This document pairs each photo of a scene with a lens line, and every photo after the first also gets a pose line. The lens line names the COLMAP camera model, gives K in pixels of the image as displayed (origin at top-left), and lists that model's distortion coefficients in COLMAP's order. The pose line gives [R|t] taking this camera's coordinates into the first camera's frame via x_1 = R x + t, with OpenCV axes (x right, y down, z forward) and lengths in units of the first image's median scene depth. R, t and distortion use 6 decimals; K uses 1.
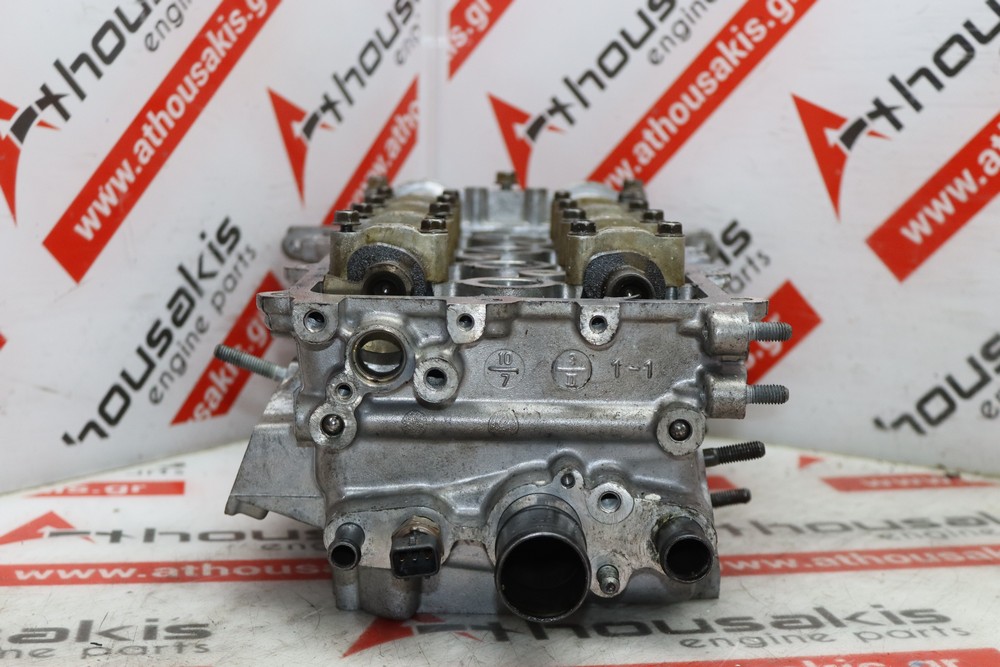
lens RADIAL K [[1593.0, 0, 494.9], [0, 1593.0, 330.3], [0, 0, 1]] dist [-0.057330, 0.000000]
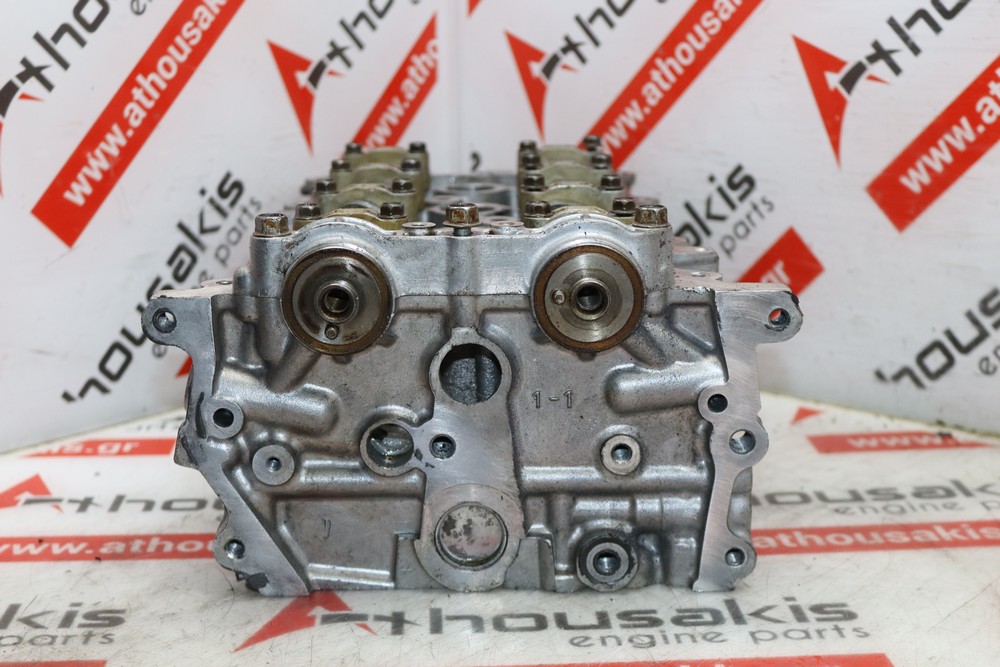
lens RADIAL K [[1593.0, 0, 497.3], [0, 1593.0, 333.6], [0, 0, 1]] dist [-0.057330, 0.000000]
pose [[0.992348, -0.002295, -0.123455, 0.132721], [0.013673, 0.995720, 0.091399, -0.061294], [0.122717, -0.092387, 0.988132, 0.008580]]
